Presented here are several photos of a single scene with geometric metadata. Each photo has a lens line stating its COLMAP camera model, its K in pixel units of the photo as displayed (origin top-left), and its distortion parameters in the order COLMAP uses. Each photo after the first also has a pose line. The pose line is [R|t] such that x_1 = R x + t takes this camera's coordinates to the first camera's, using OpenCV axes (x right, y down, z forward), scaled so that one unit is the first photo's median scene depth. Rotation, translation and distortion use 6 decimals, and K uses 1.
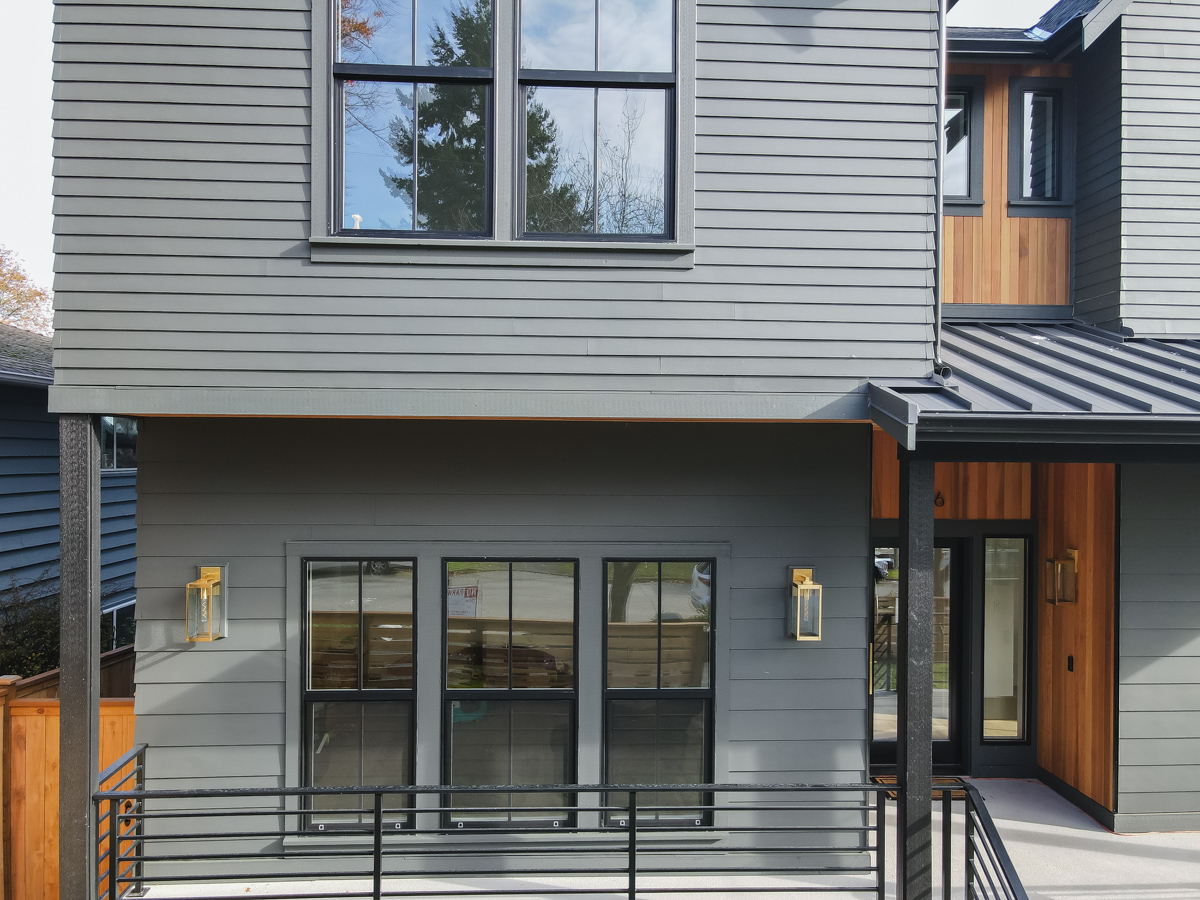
lens RADIAL K [[890.1, 0, 593.3], [0, 890.1, 455.0], [0, 0, 1]] dist [0.012971, -0.007820]
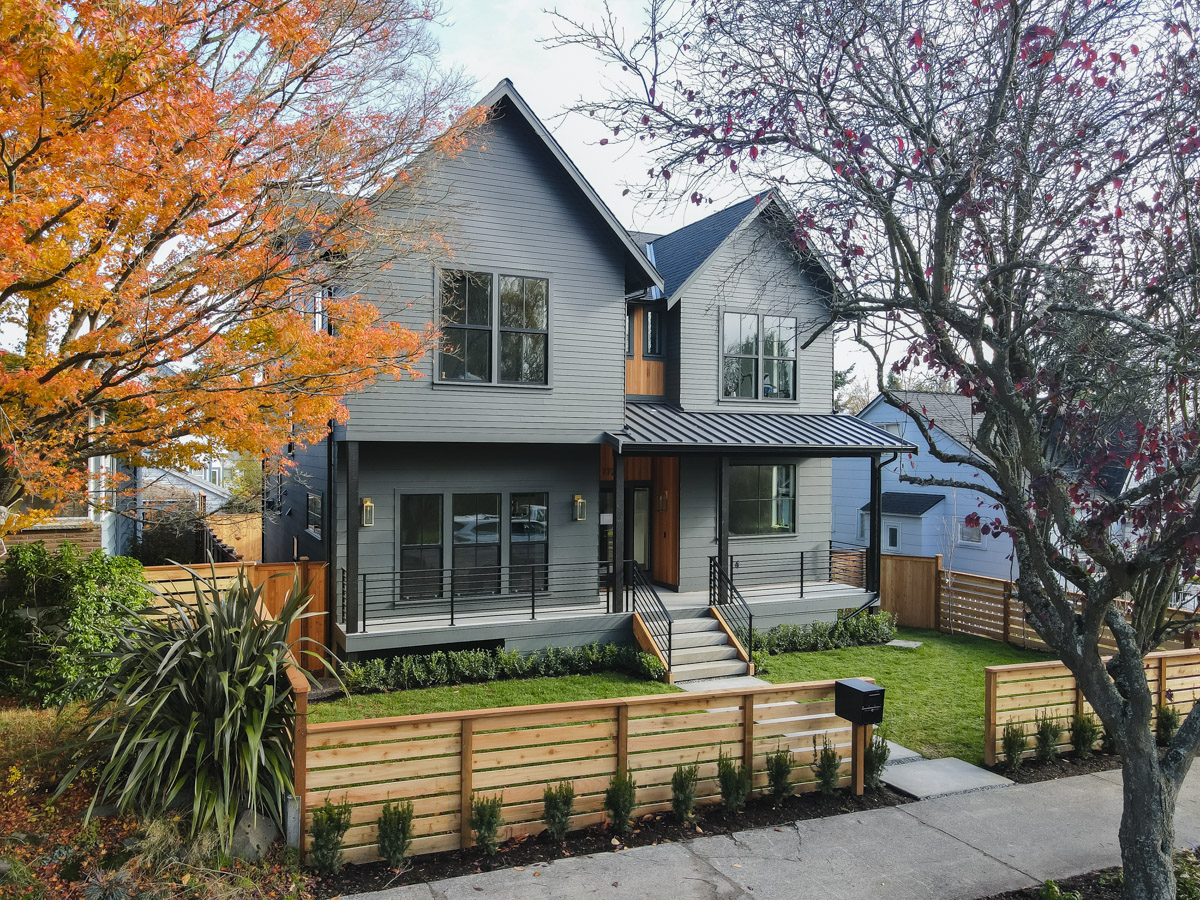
lens RADIAL K [[890.1, 0, 593.5], [0, 890.1, 455.8], [0, 0, 1]] dist [0.012971, -0.007820]
pose [[0.921684, -0.003108, 0.387929, -0.785968], [0.001302, 0.999987, 0.004916, -0.009697], [-0.387939, -0.004026, 0.921676, -1.555115]]
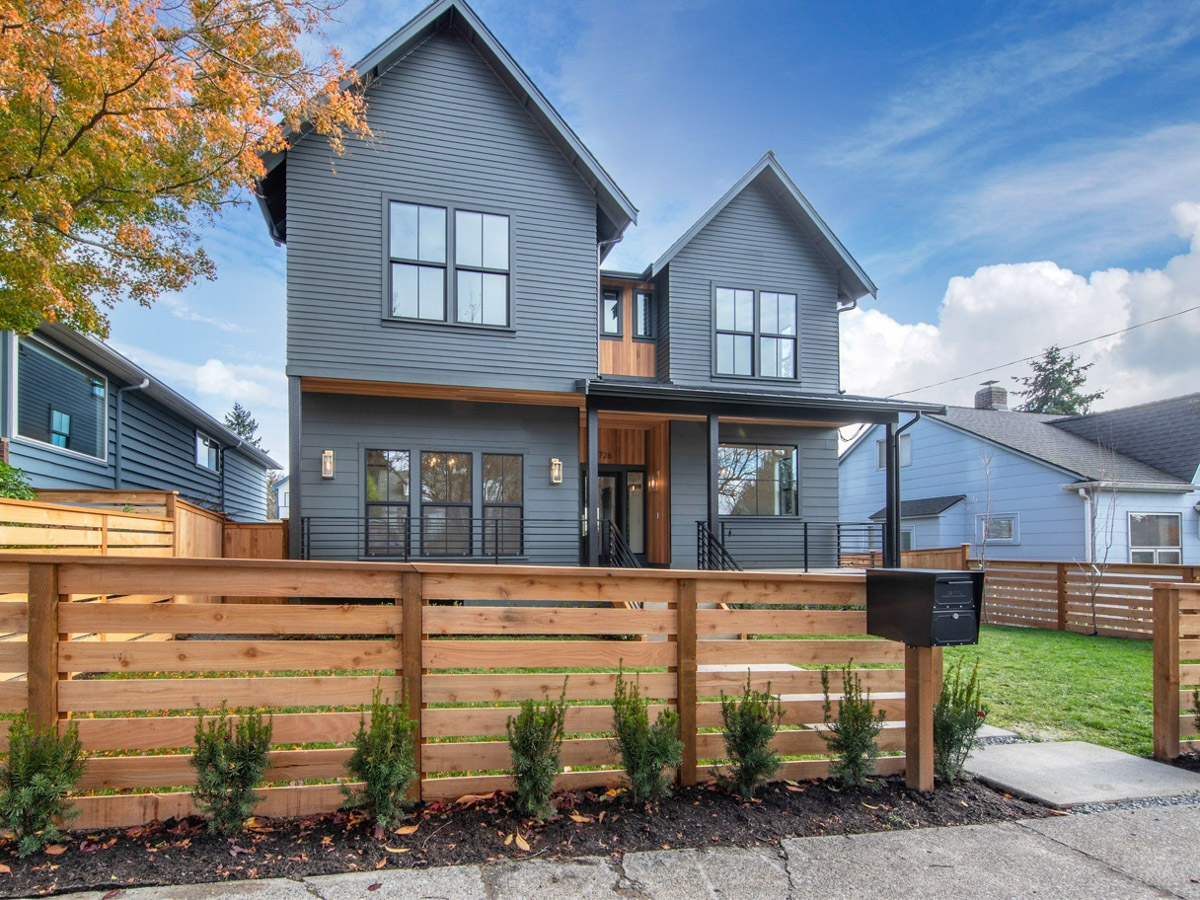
lens RADIAL K [[578.5, 0, 525.5], [0, 578.5, 543.1], [0, 0, 1]] dist [-0.004530, -0.002029]
pose [[0.985608, -0.007827, 0.168866, -0.148919], [0.009963, 0.999881, -0.011807, 0.396605], [-0.168753, 0.013319, 0.985568, -0.697536]]
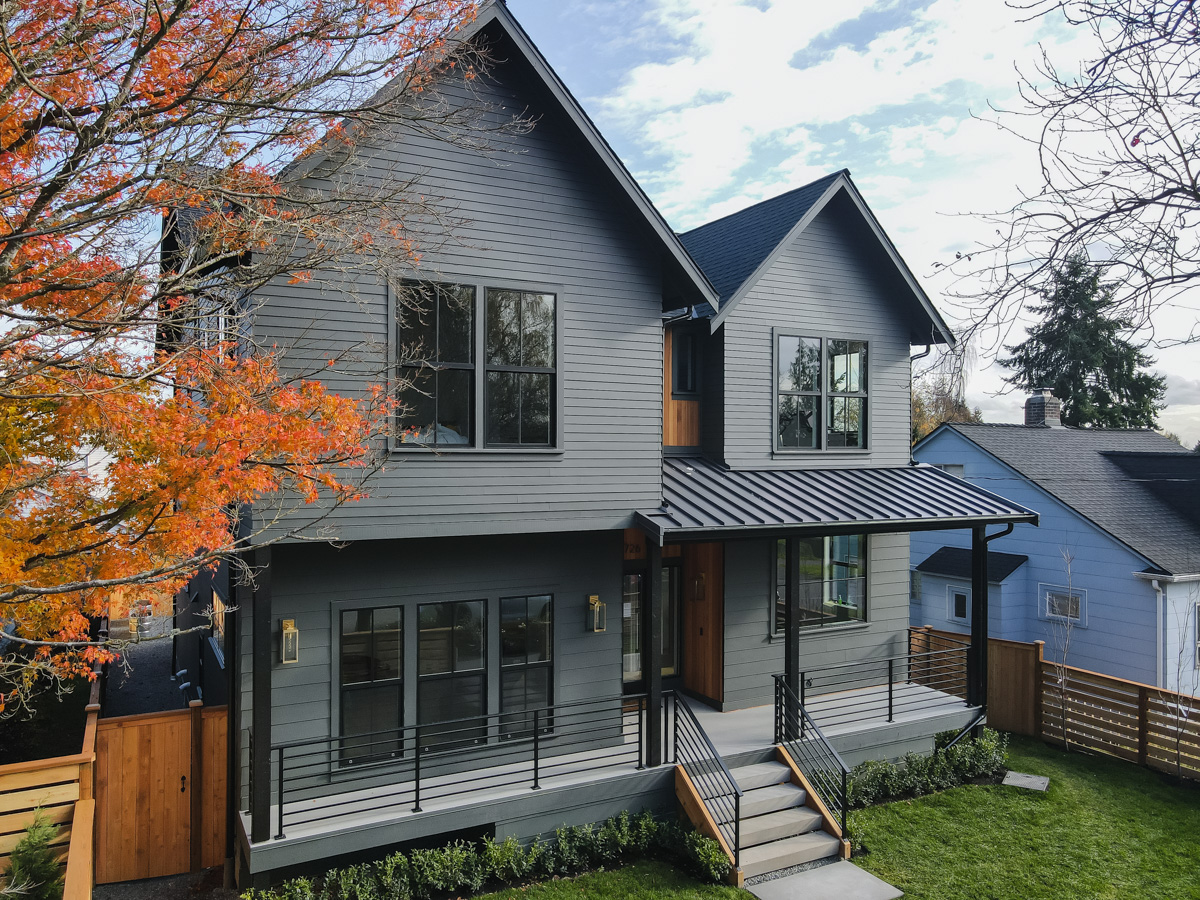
lens RADIAL K [[890.1, 0, 601.0], [0, 890.1, 461.8], [0, 0, 1]] dist [0.012971, -0.007820]
pose [[0.902472, -0.009226, 0.430650, -0.594380], [0.004887, 0.999926, 0.011182, -0.190099], [-0.430721, -0.007987, 0.902450, -0.784456]]
